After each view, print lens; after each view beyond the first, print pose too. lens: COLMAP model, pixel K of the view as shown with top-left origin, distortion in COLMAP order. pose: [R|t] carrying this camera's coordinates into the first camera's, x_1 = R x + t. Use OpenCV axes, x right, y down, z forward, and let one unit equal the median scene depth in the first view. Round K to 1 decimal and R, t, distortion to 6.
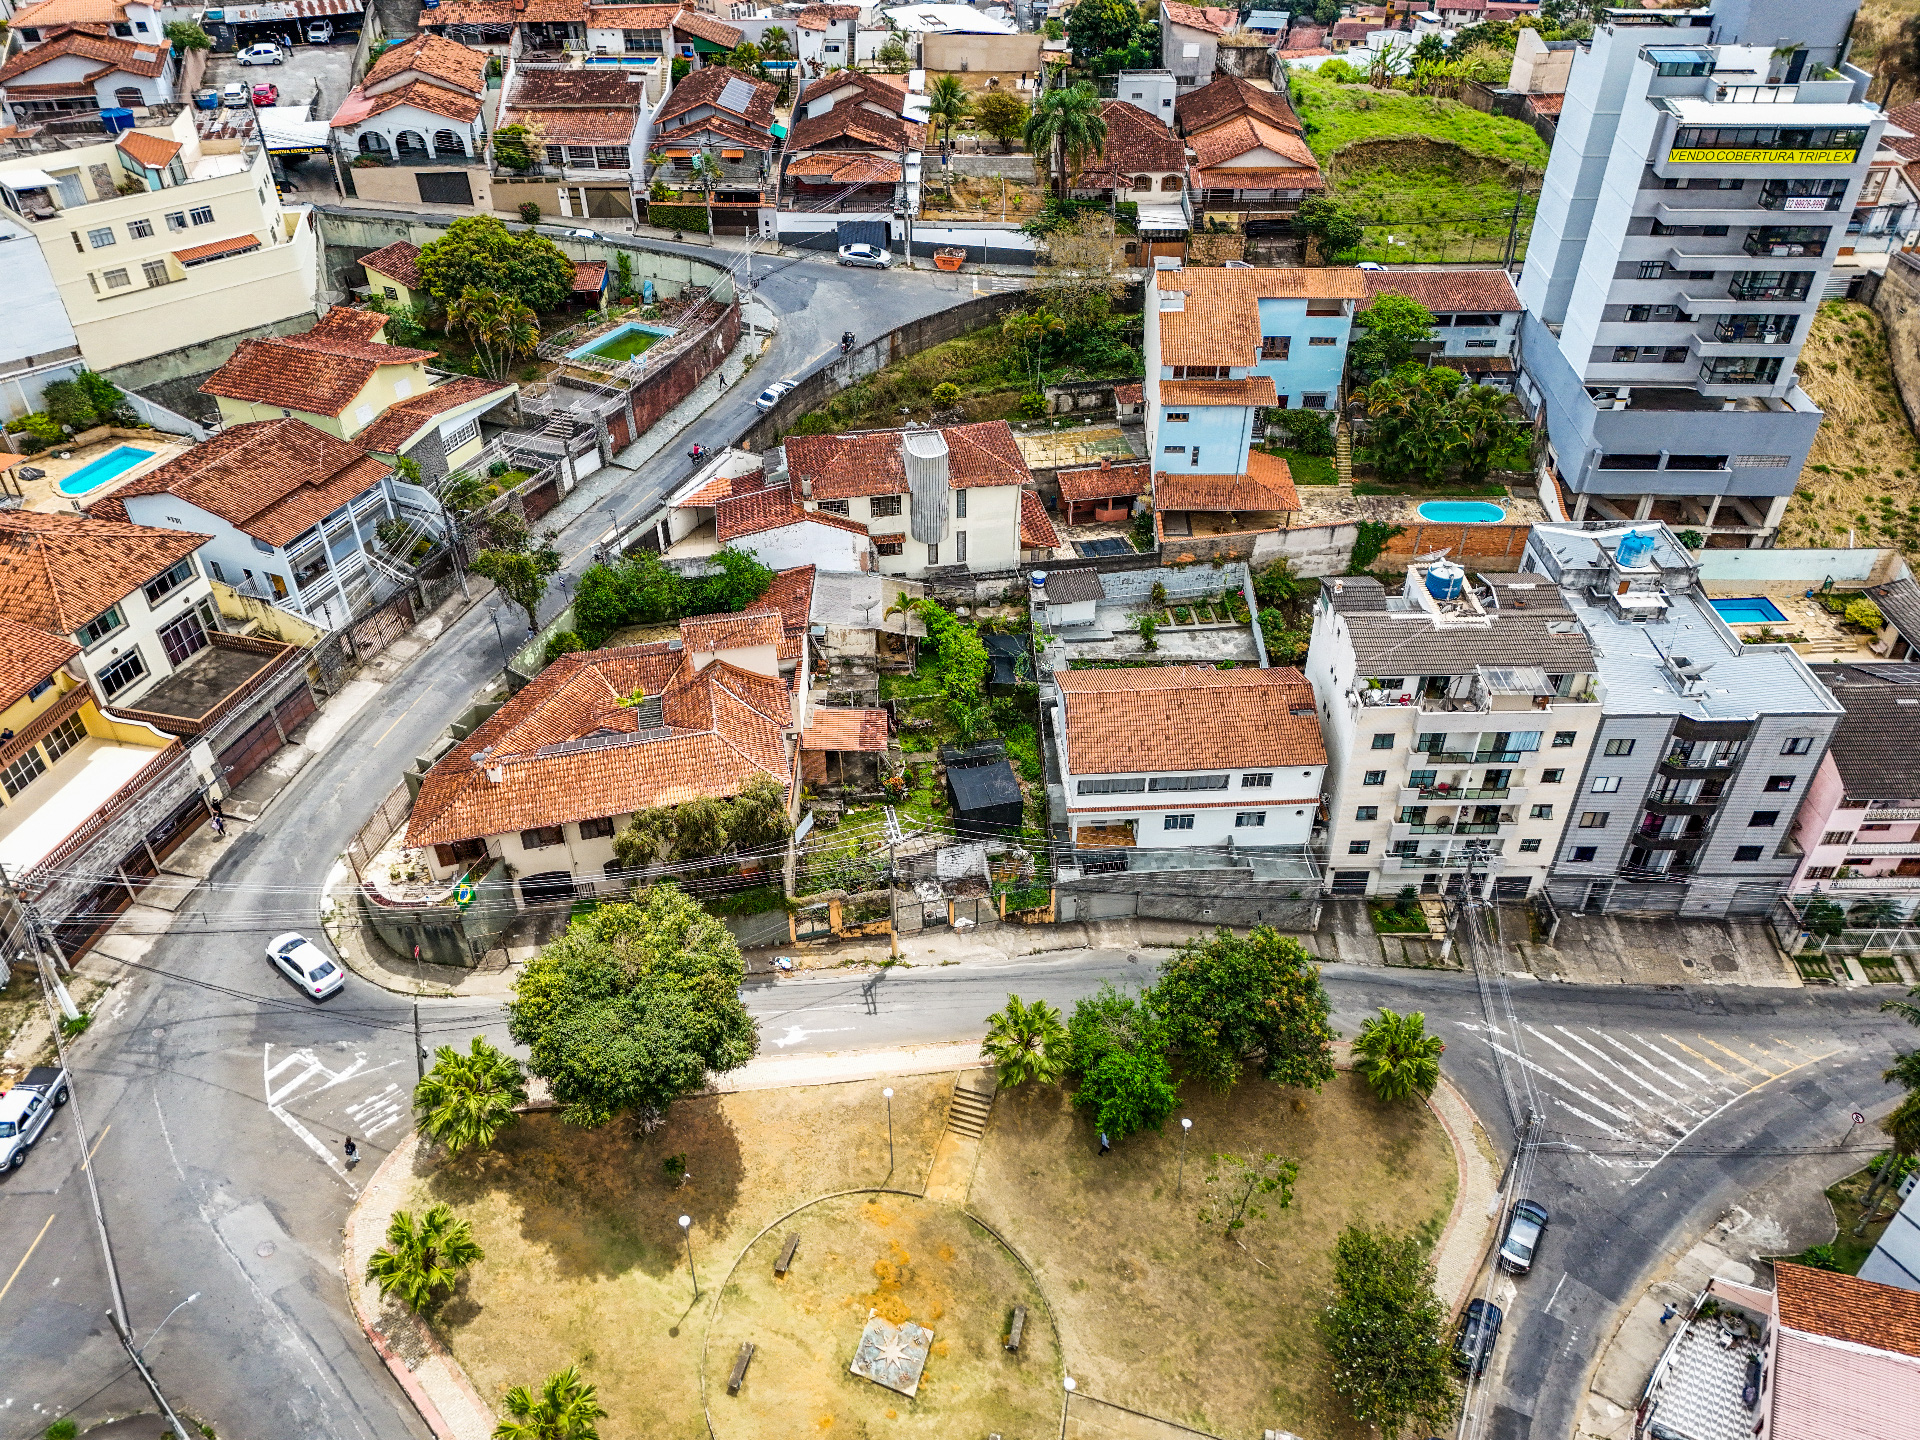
lens RADIAL K [[1410.6, 0, 958.7], [0, 1410.6, 719.4], [0, 0, 1]] dist [0.074412, -0.069851]
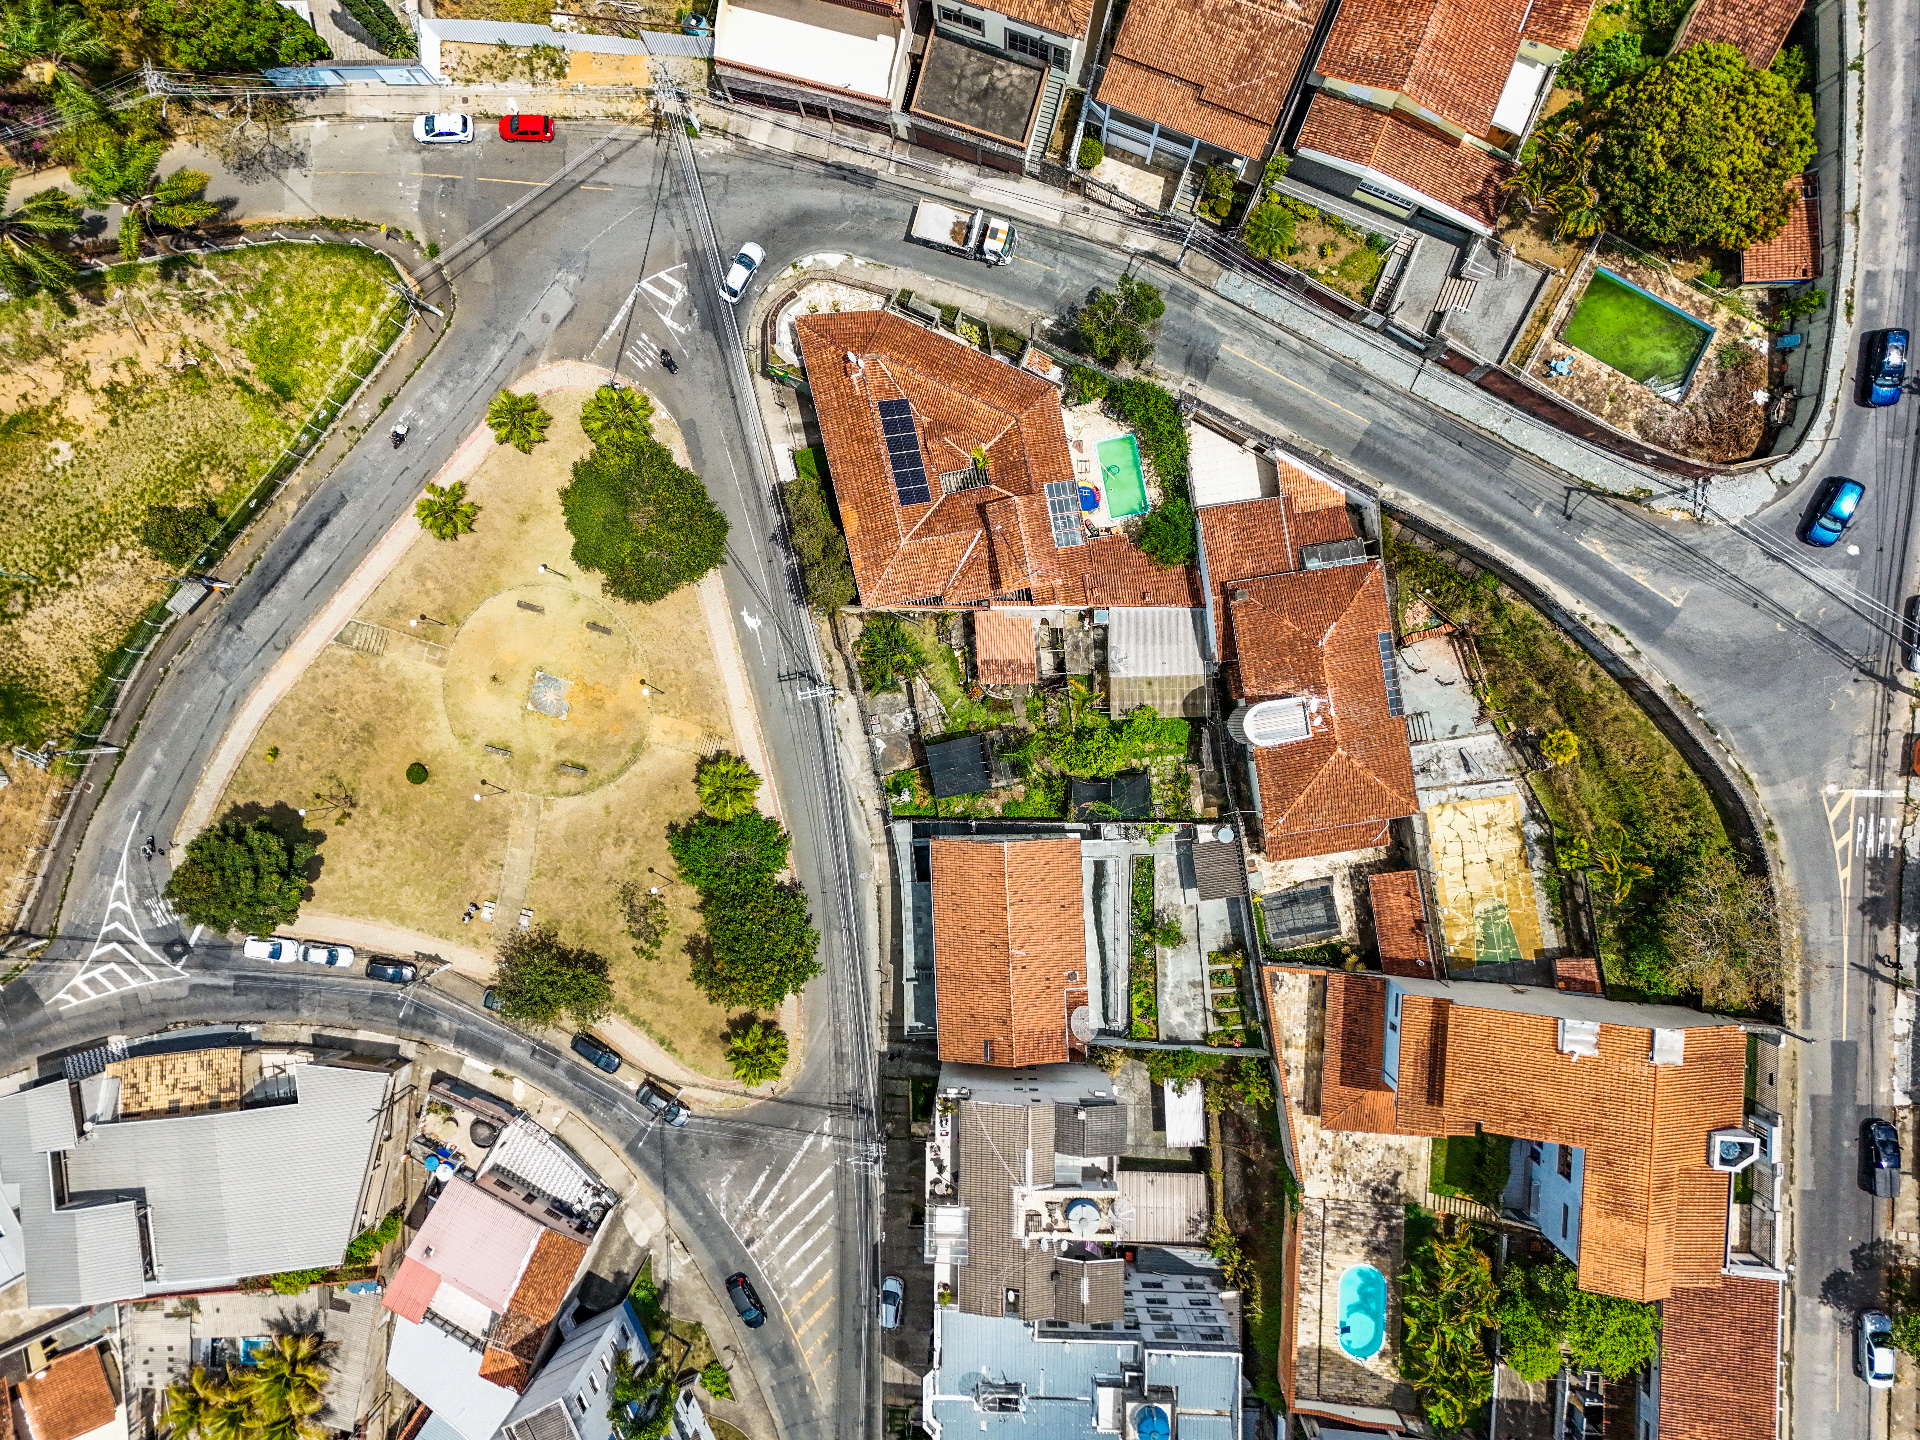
lens RADIAL K [[1410.6, 0, 958.1], [0, 1410.6, 723.8], [0, 0, 1]] dist [0.074412, -0.069851]
pose [[-0.020428, 0.999773, 0.006089, -0.025442], [-0.576184, -0.016750, 0.817148, -0.907276], [0.817065, 0.013184, 0.576395, 0.323609]]
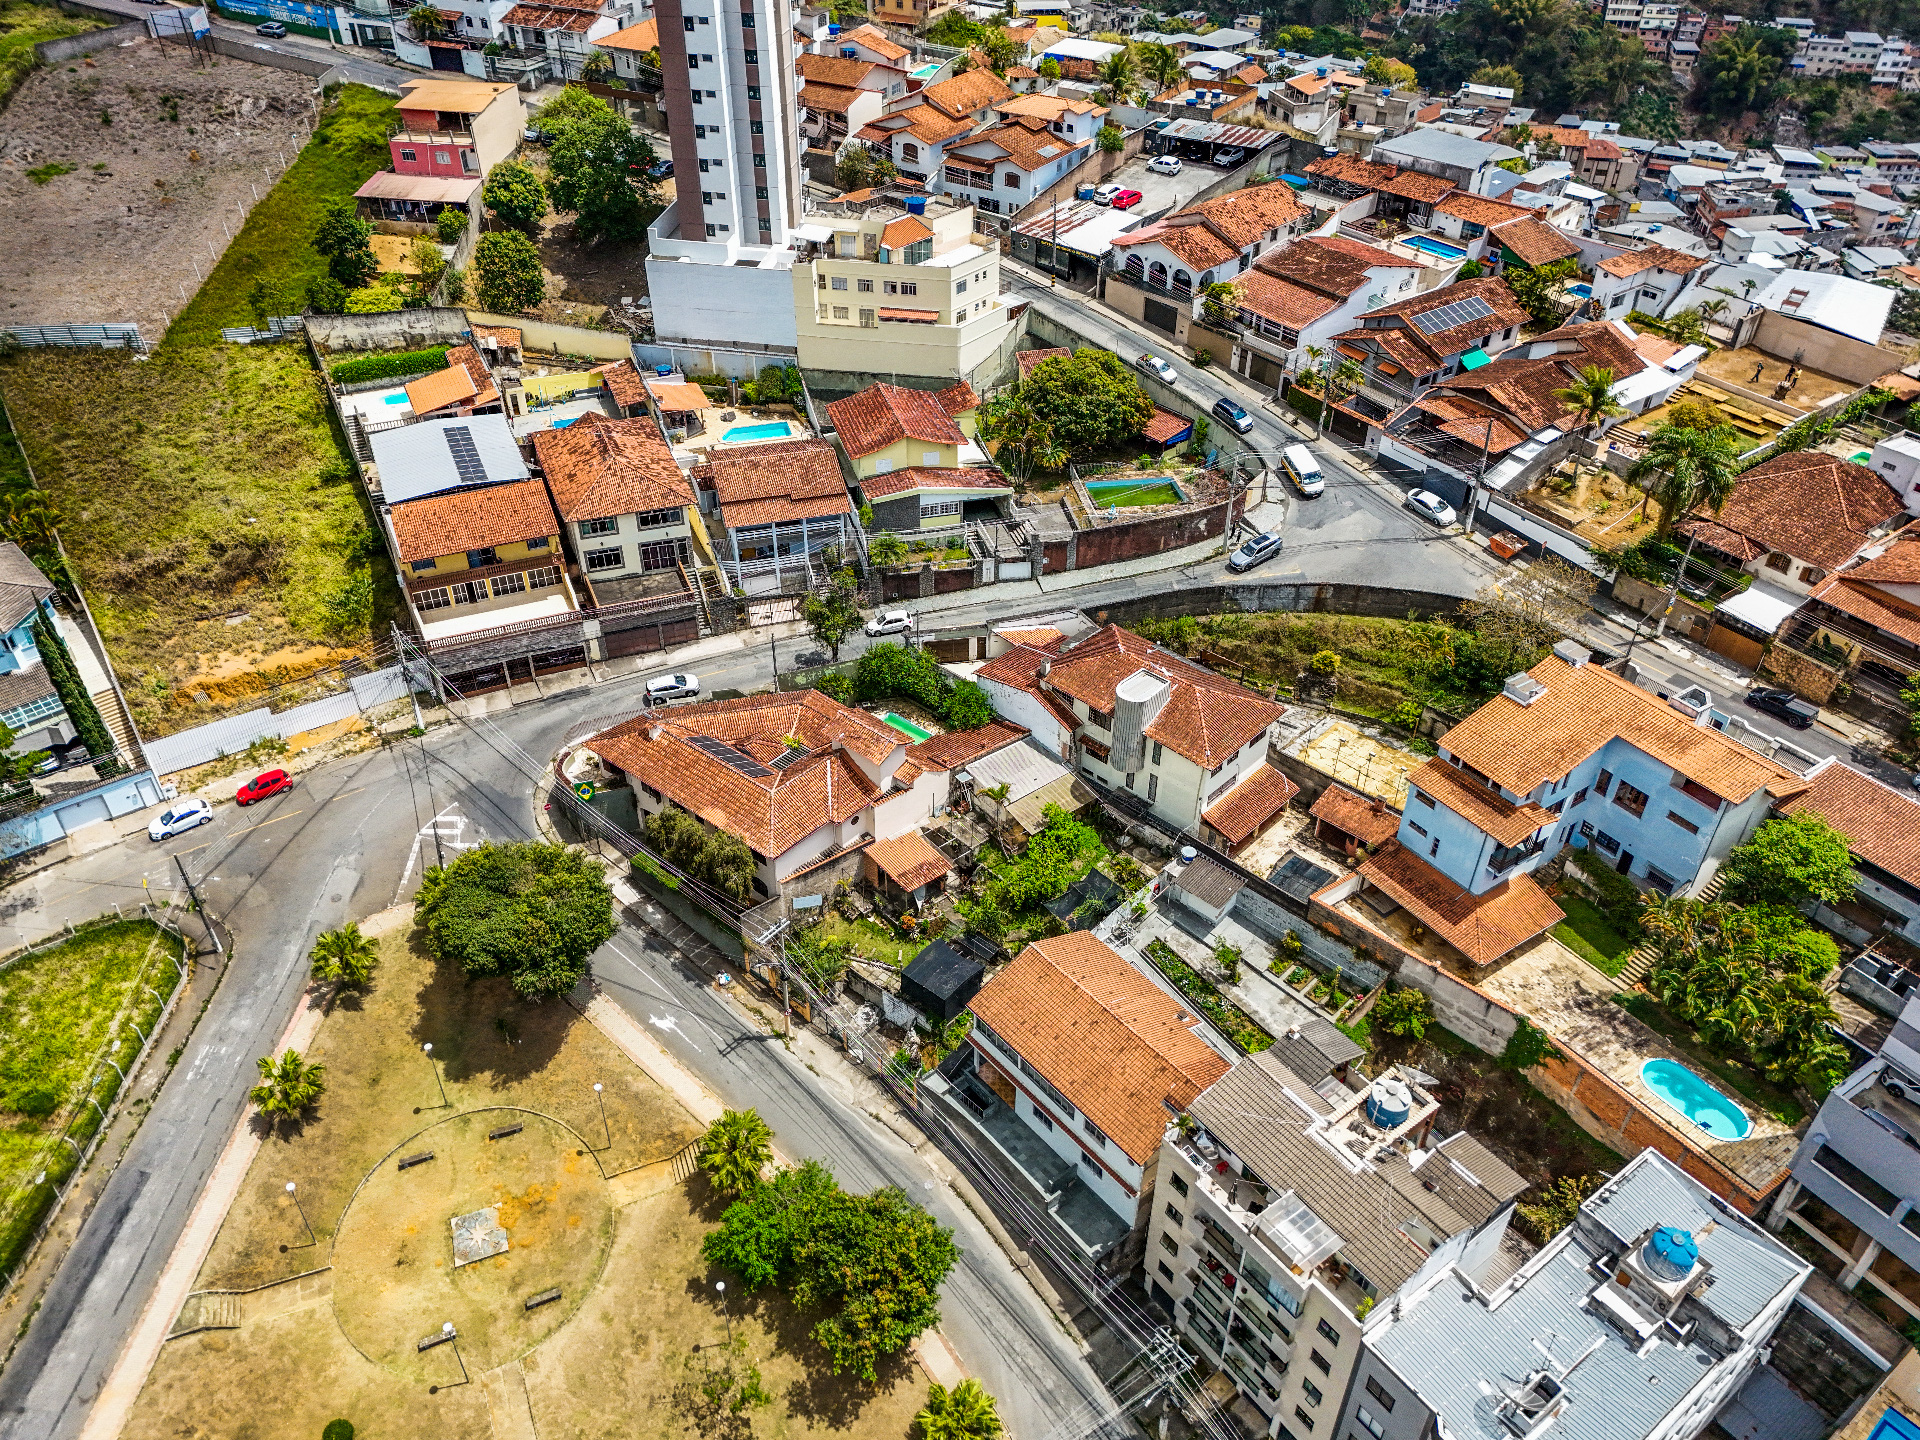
lens RADIAL K [[1410.6, 0, 958.0], [0, 1410.6, 715.8], [0, 0, 1]] dist [0.074412, -0.069851]
pose [[0.592744, 0.490899, -0.638492, 0.634119], [-0.492485, 0.848208, 0.194940, -0.343525], [0.637270, 0.198898, 0.744531, 0.142392]]
